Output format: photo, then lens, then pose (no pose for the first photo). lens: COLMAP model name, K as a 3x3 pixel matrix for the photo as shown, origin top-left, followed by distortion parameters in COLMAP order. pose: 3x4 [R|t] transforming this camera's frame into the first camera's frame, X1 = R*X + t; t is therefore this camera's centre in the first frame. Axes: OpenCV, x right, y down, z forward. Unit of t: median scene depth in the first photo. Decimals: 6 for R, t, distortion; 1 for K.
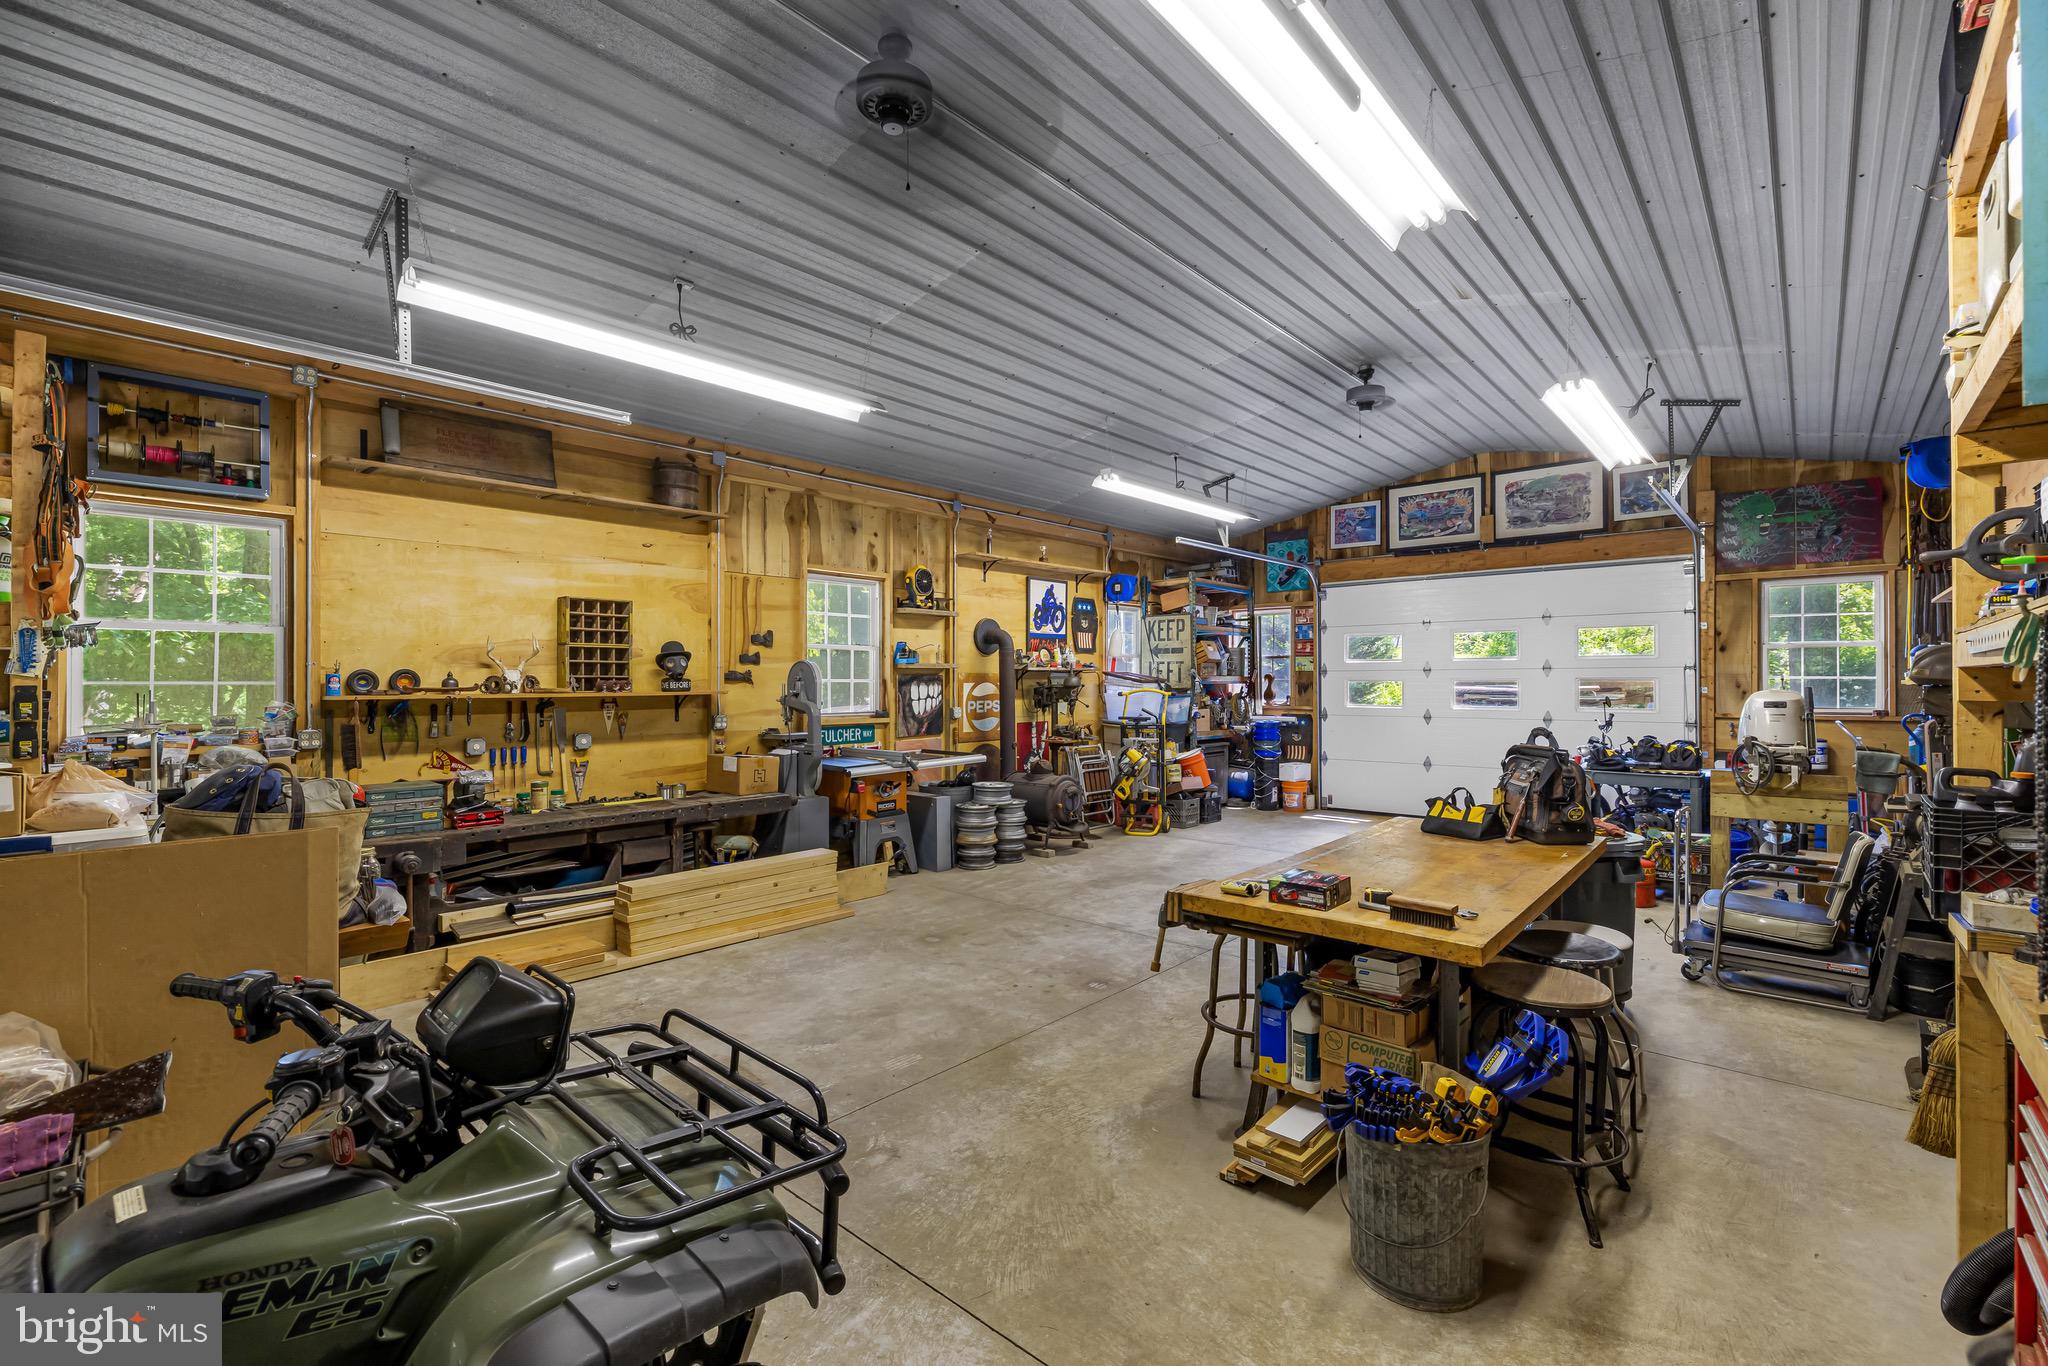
lens RADIAL K [[888.9, 0, 1028.1], [0, 888.9, 649.5], [0, 0, 1]] dist [-0.002400, 0.000156]
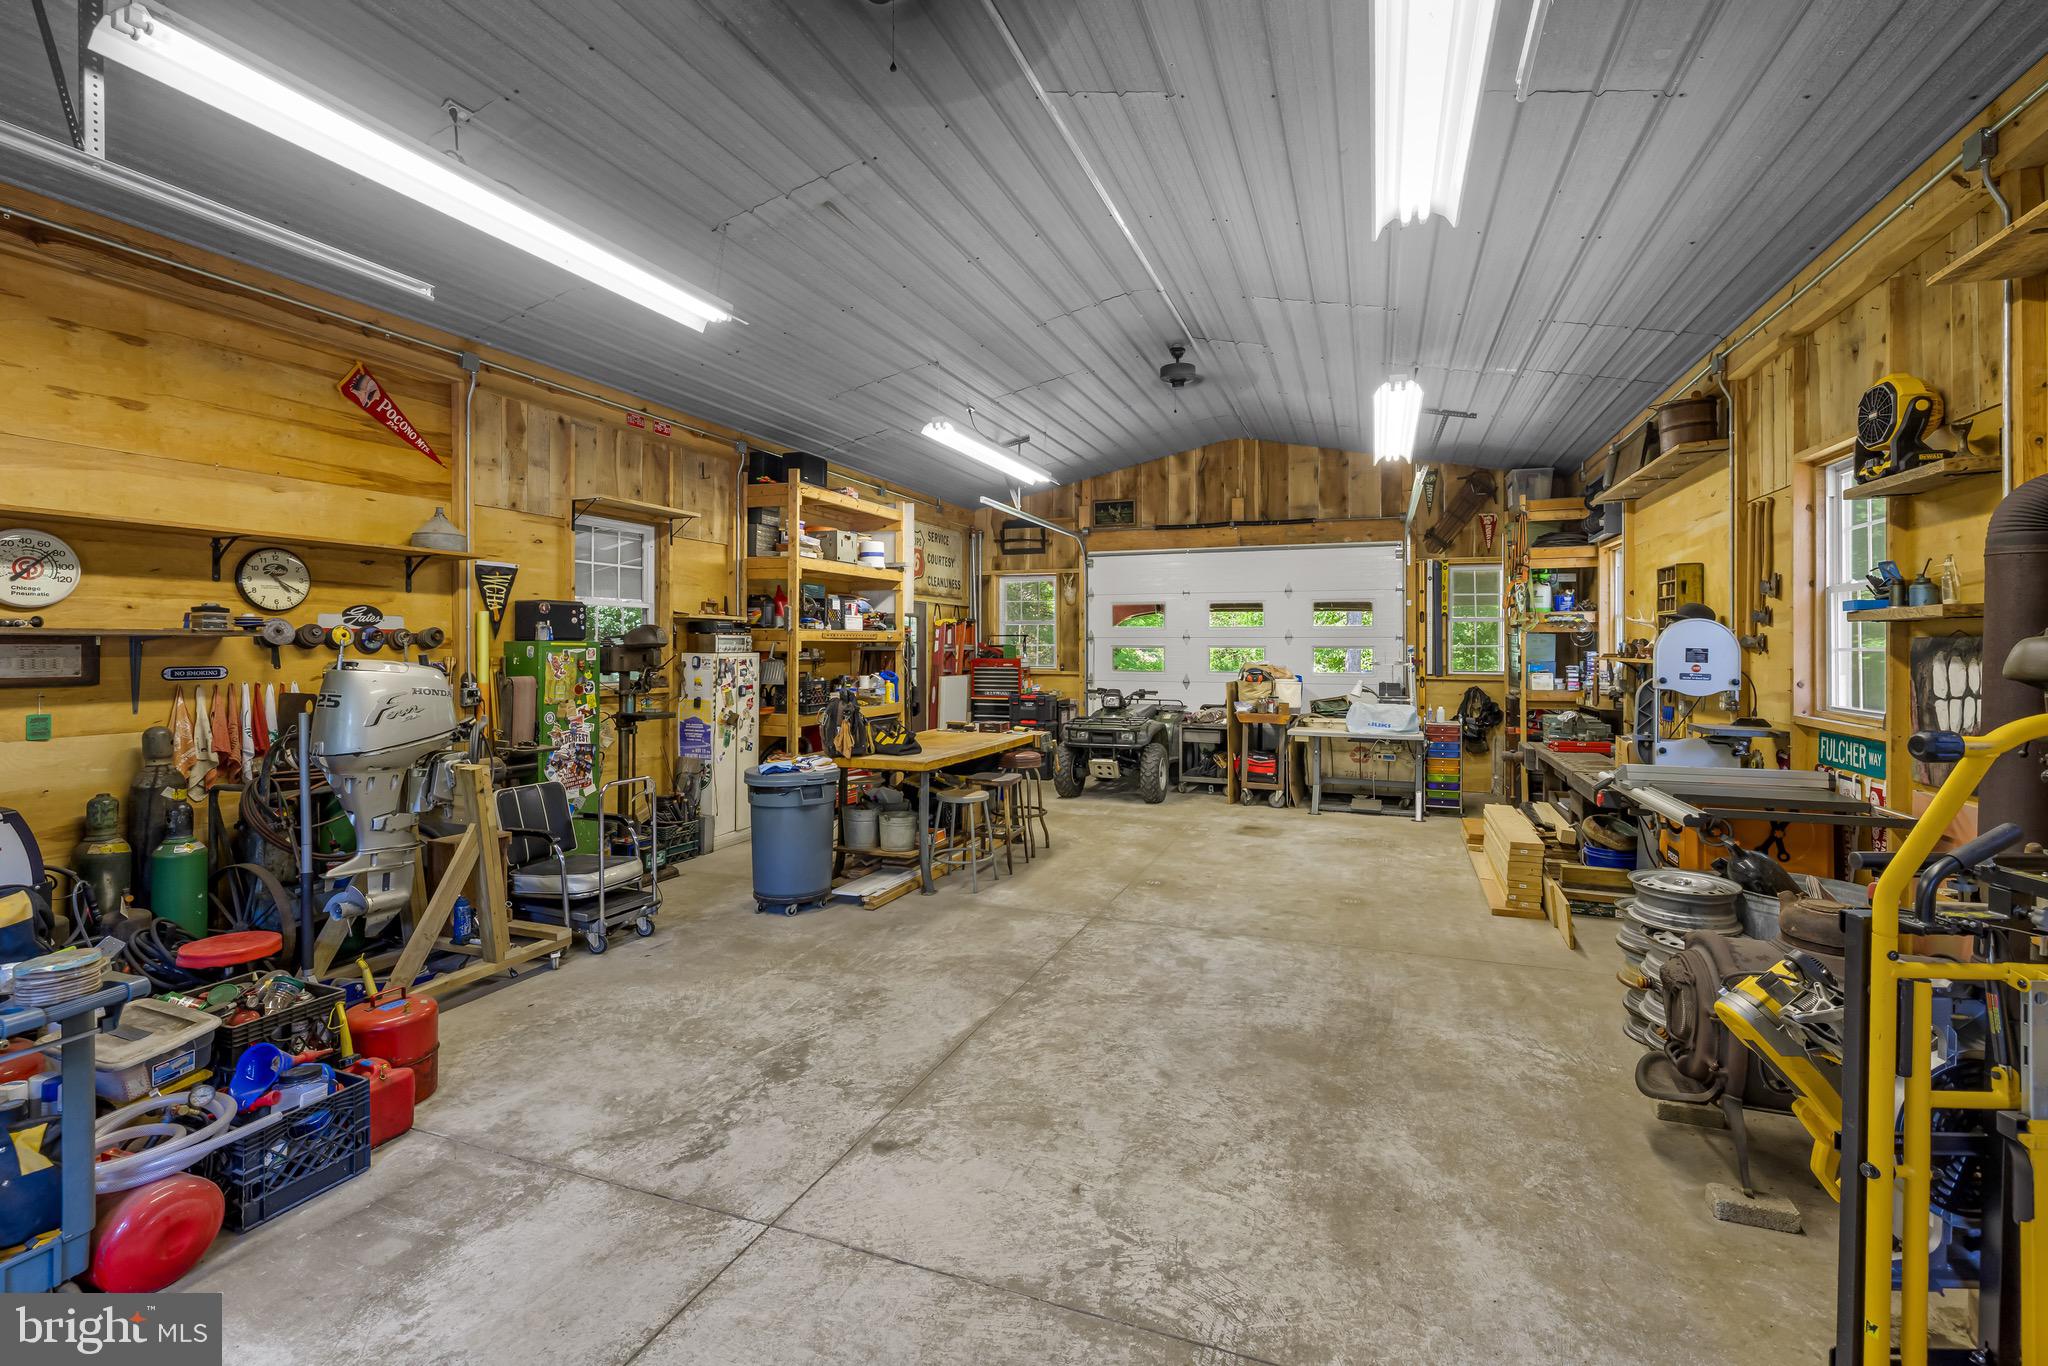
lens RADIAL K [[888.9, 0, 1028.1], [0, 888.9, 649.5], [0, 0, 1]] dist [-0.002400, 0.000156]
pose [[-0.936341, -0.009333, -0.350968, 0.527393], [-0.001917, 0.999768, -0.021471, 0.058303], [0.351087, -0.019432, -0.936141, 1.627441]]
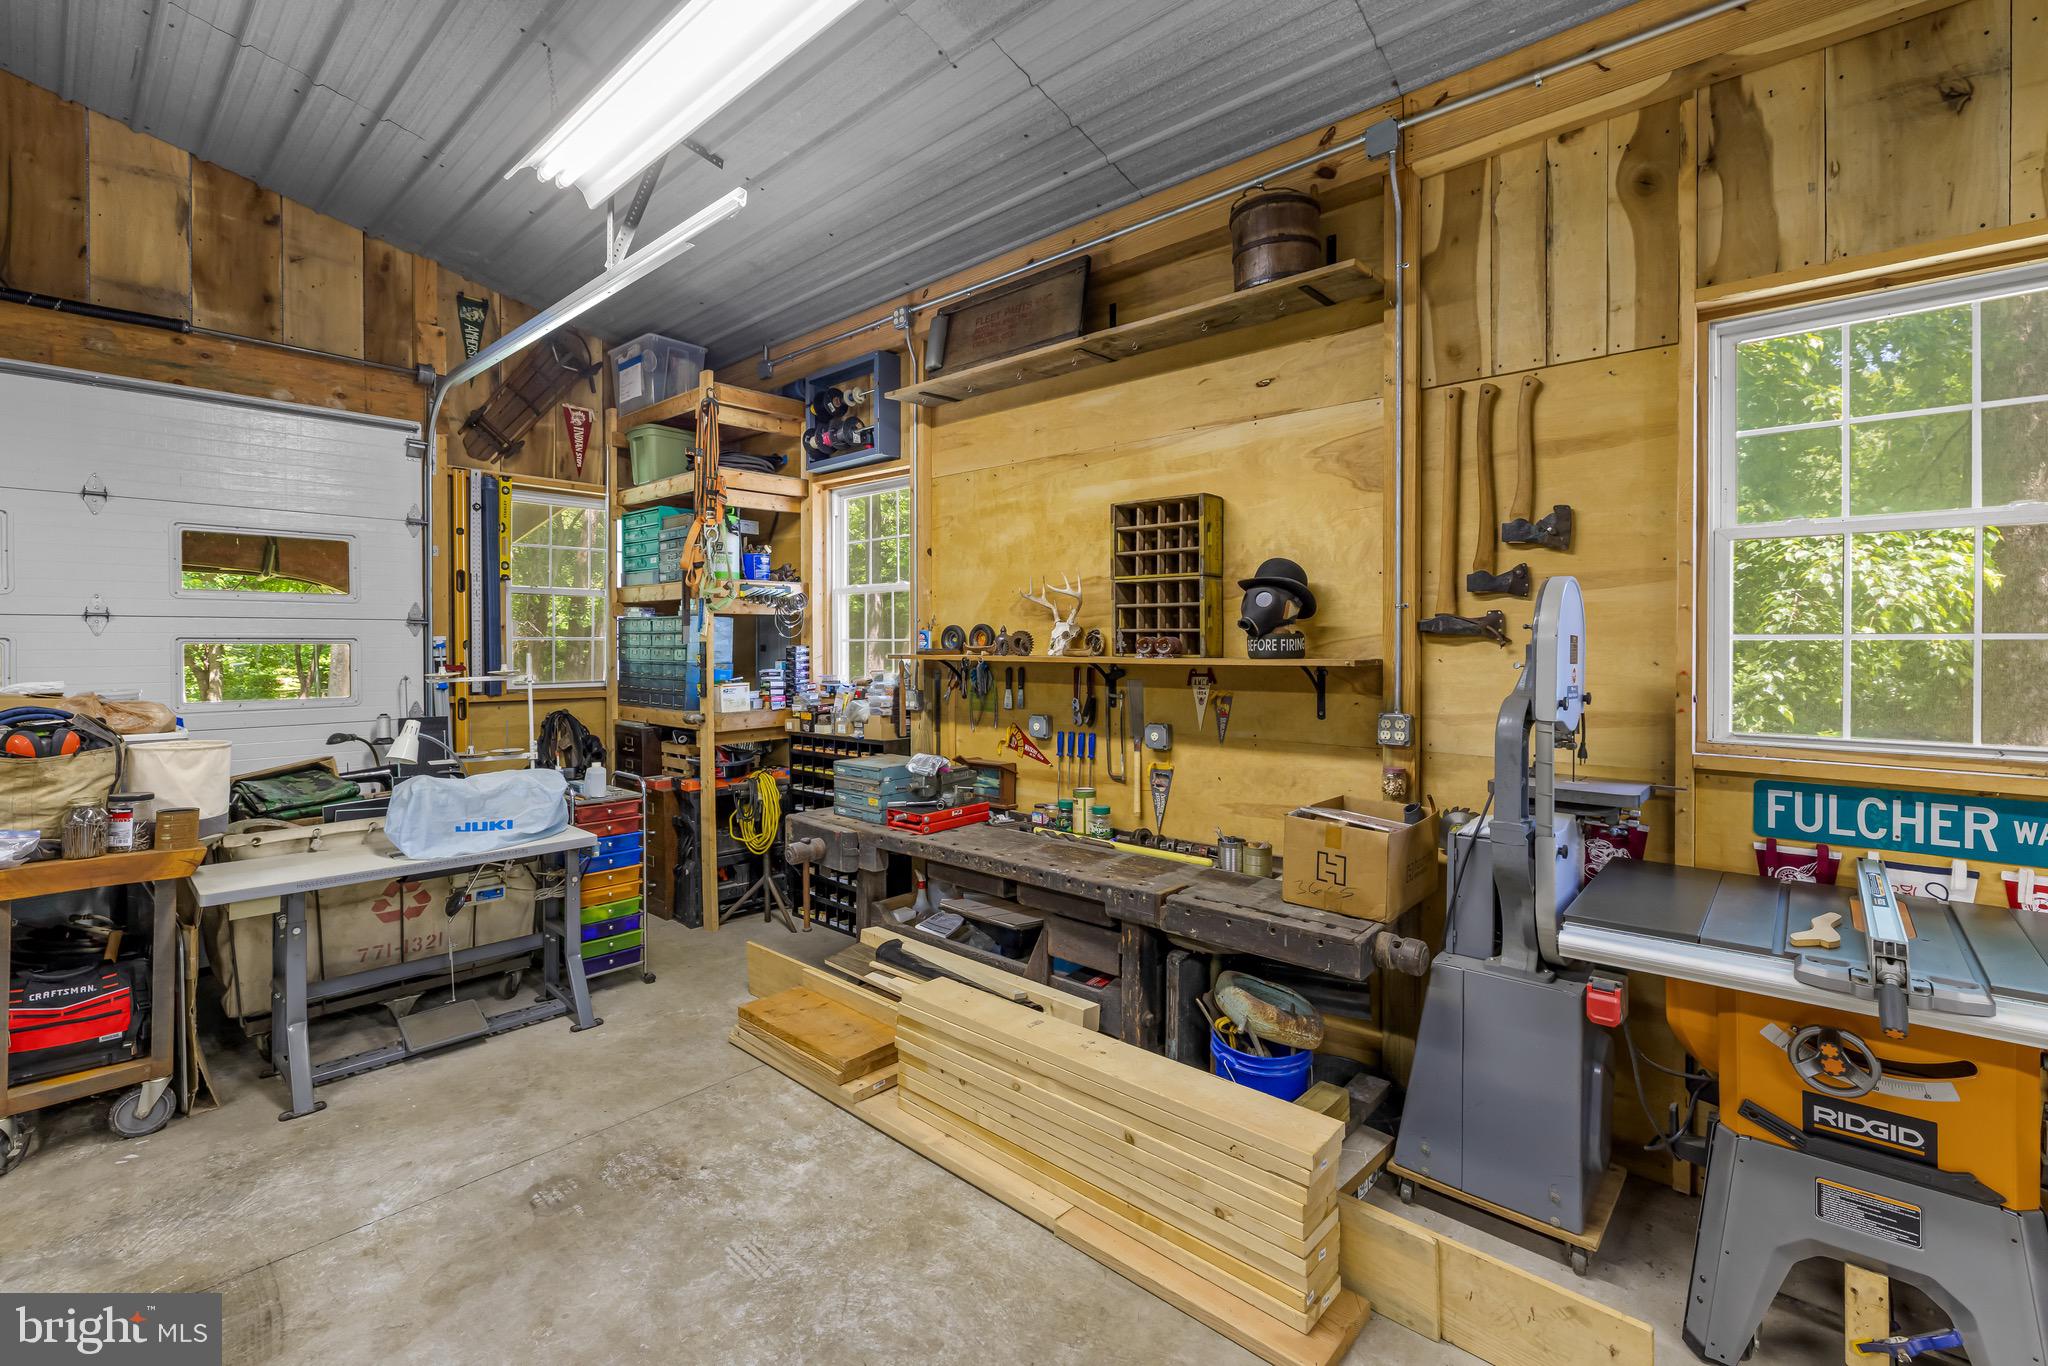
lens RADIAL K [[888.9, 0, 1028.1], [0, 888.9, 649.5], [0, 0, 1]] dist [-0.002400, 0.000156]
pose [[-0.002134, 0.000349, -0.999998, 0.107390], [0.026209, 0.999656, 0.000292, 0.039839], [0.999654, -0.026209, -0.002142, 0.885217]]
